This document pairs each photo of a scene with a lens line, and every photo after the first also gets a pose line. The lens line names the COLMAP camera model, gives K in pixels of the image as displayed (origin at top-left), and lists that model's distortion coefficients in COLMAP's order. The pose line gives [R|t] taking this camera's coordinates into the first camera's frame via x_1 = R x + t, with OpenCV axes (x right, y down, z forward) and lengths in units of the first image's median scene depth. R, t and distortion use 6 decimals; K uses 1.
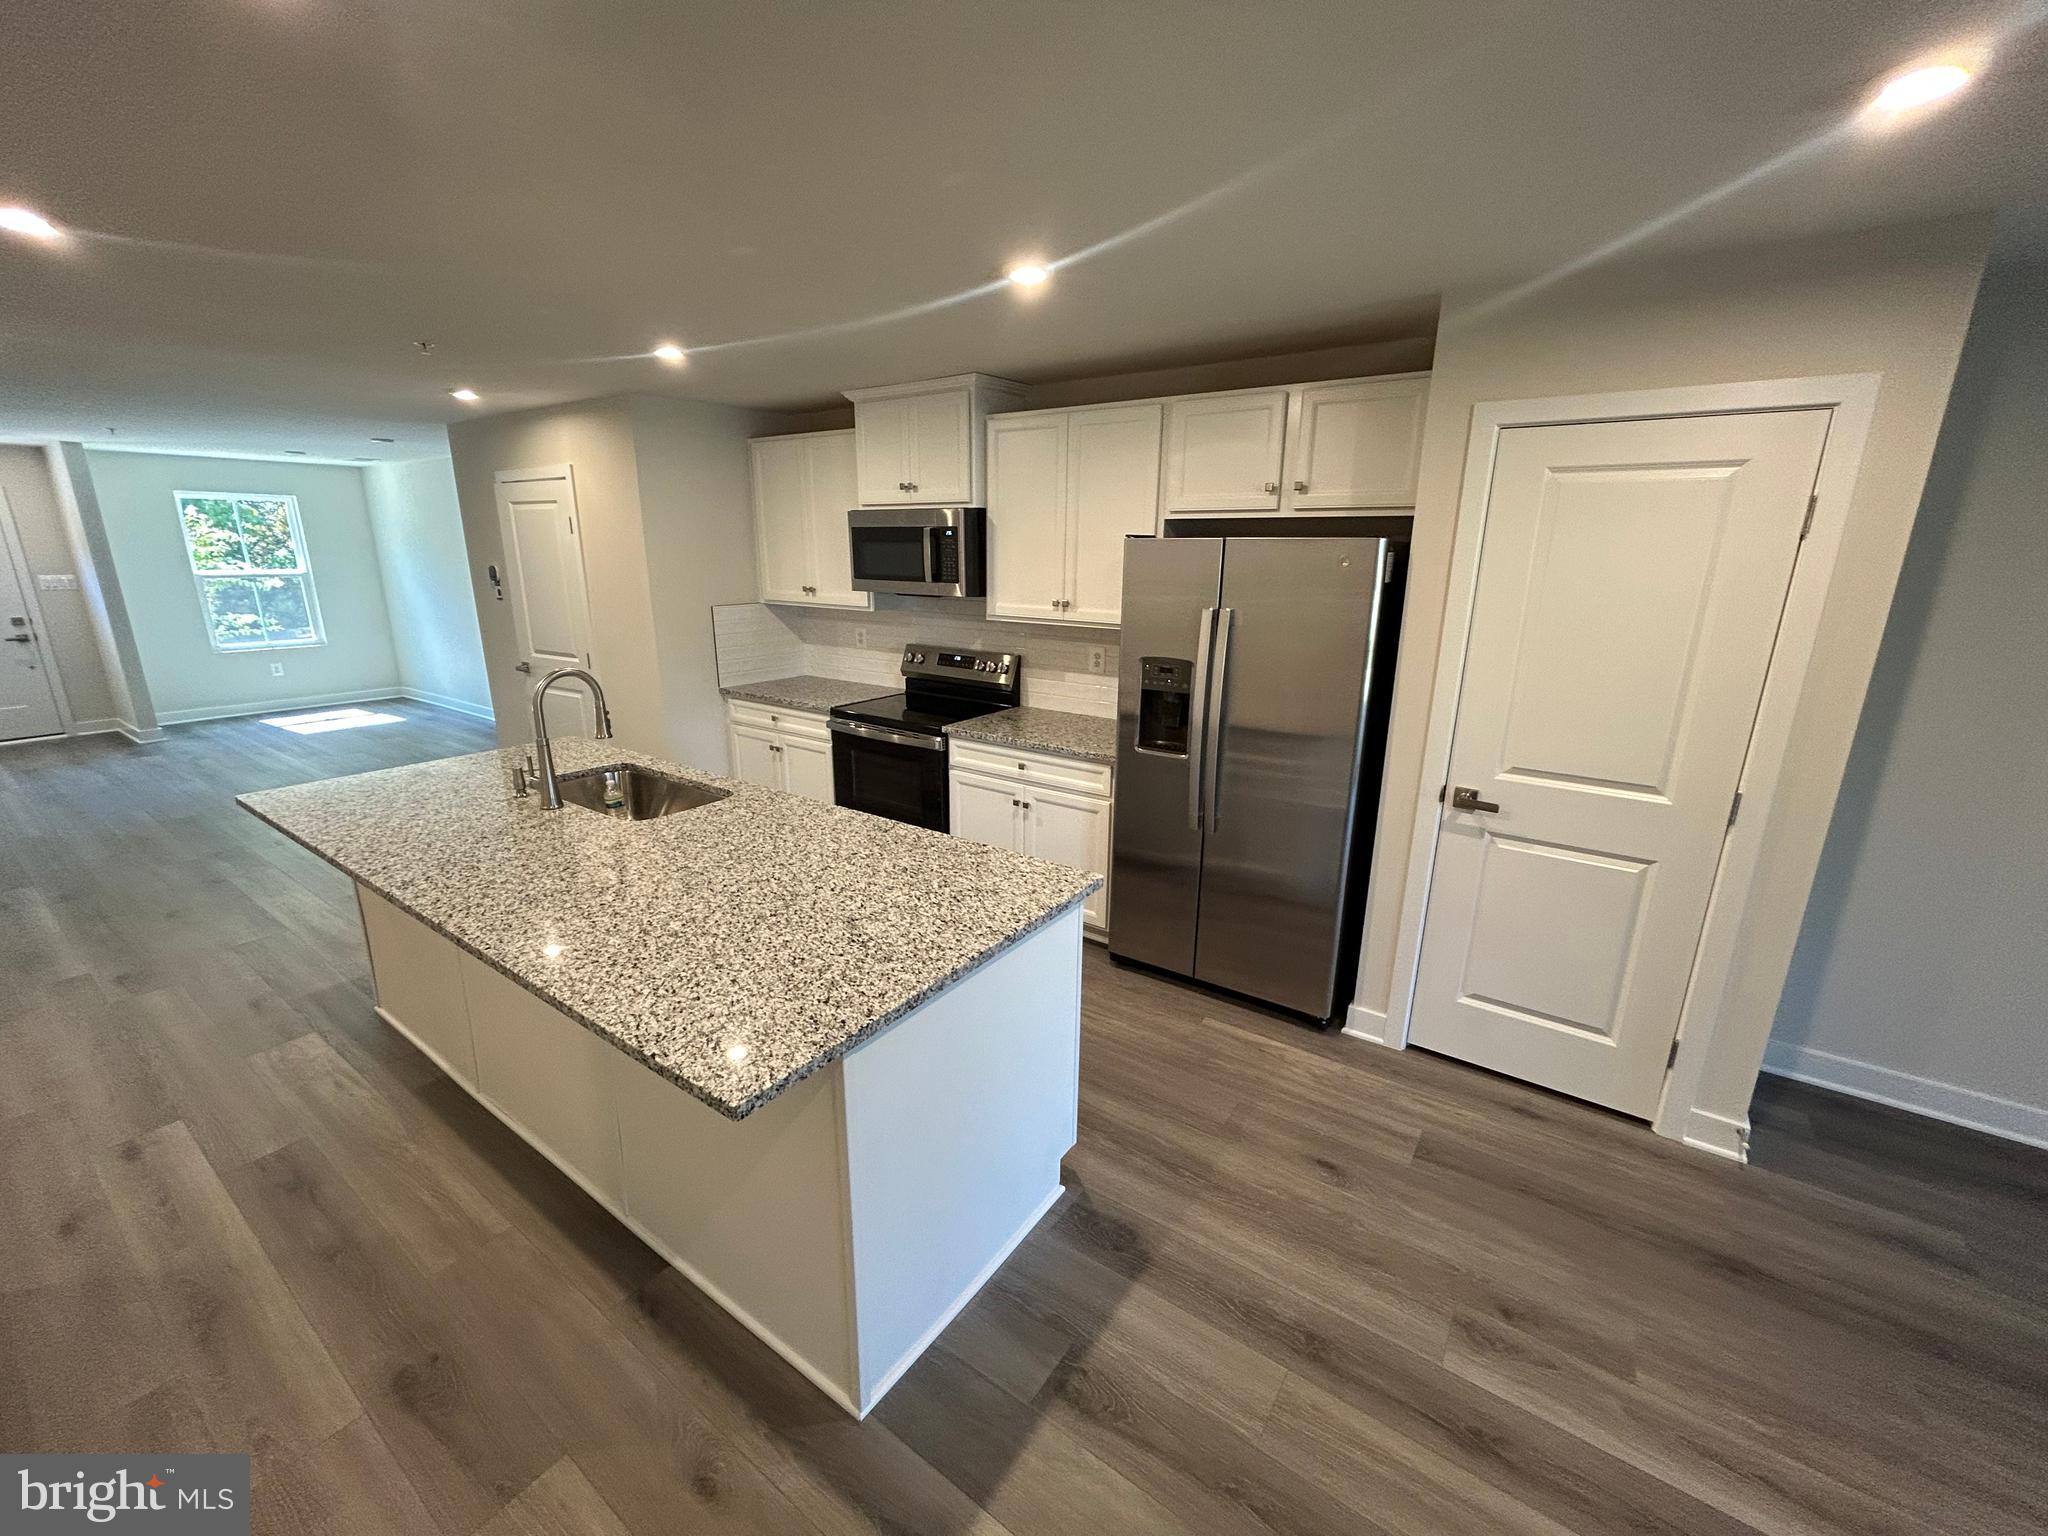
lens RADIAL K [[824.0, 0, 1021.9], [0, 824.0, 766.1], [0, 0, 1]] dist [-0.002581, 0.000991]
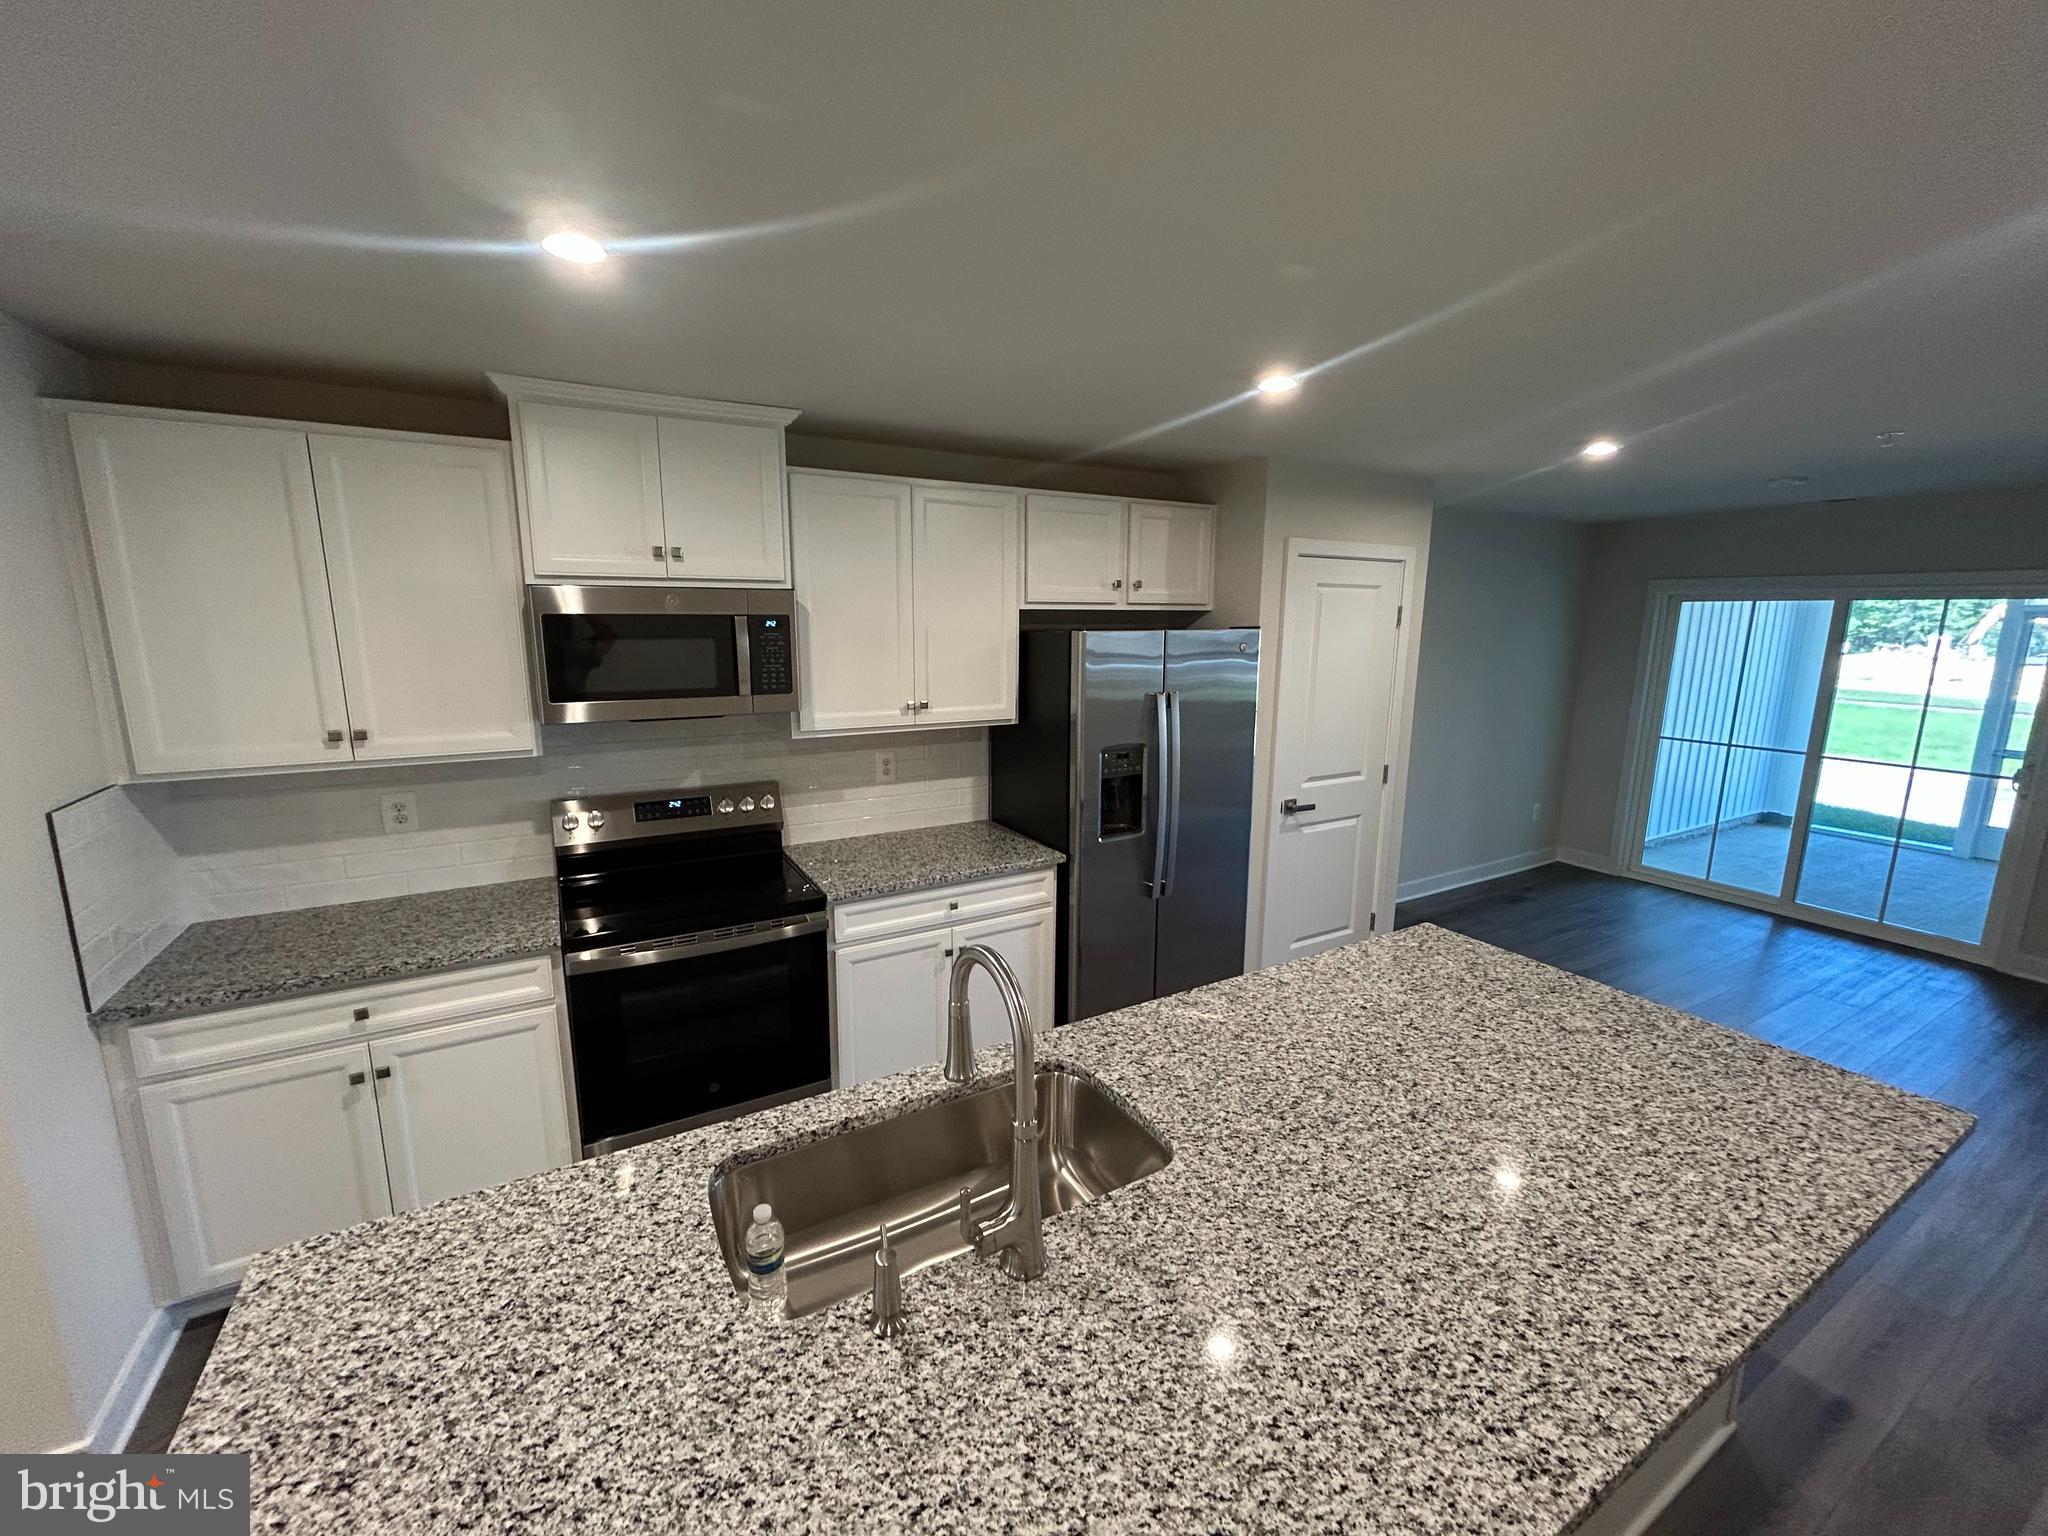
lens RADIAL K [[823.8, 0, 1022.2], [0, 823.8, 764.9], [0, 0, 1]] dist [0.002172, 0.000861]
pose [[0.420530, -0.167133, 0.891752, -0.751073], [0.233486, 0.969718, 0.071639, -0.197024], [-0.876720, 0.178085, 0.446819, 0.616217]]
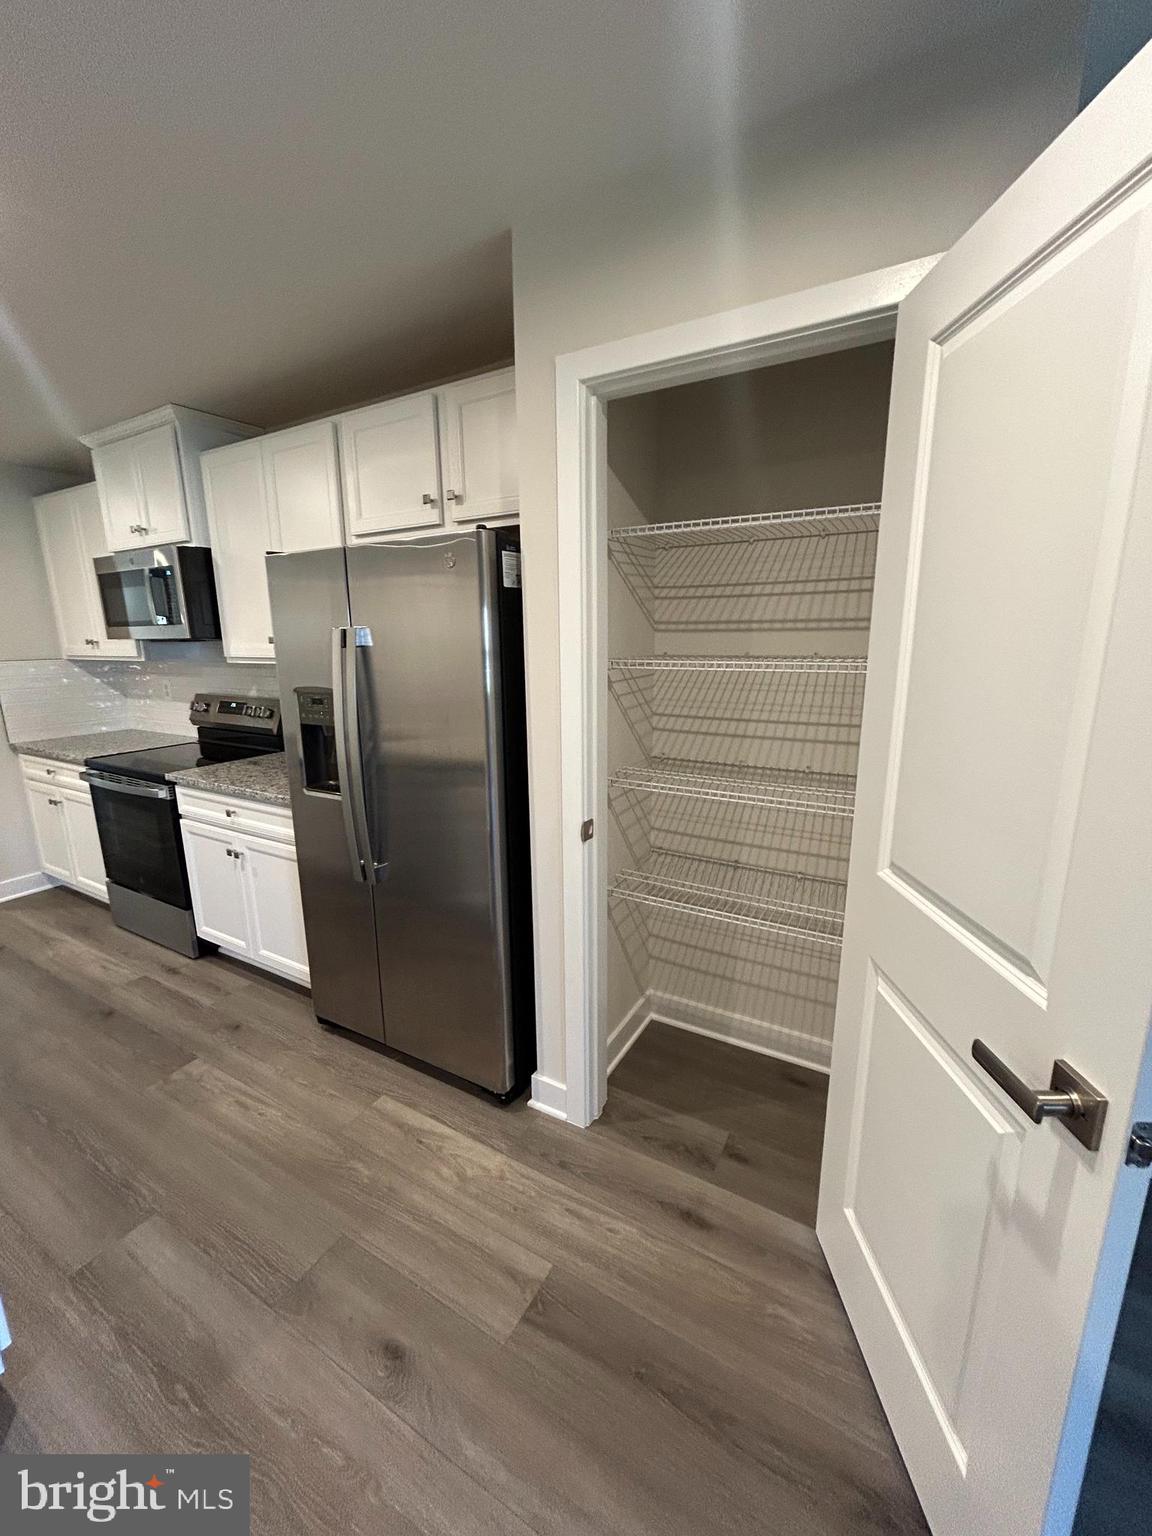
lens RADIAL K [[618.0, 0, 575.6], [0, 618.0, 764.3], [0, 0, 1]] dist [-0.002581, 0.000991]
pose [[0.995438, -0.038303, 0.087388, 0.367849], [0.042997, 0.997696, -0.052480, -0.001795], [-0.085177, 0.055998, 0.994791, 0.298818]]
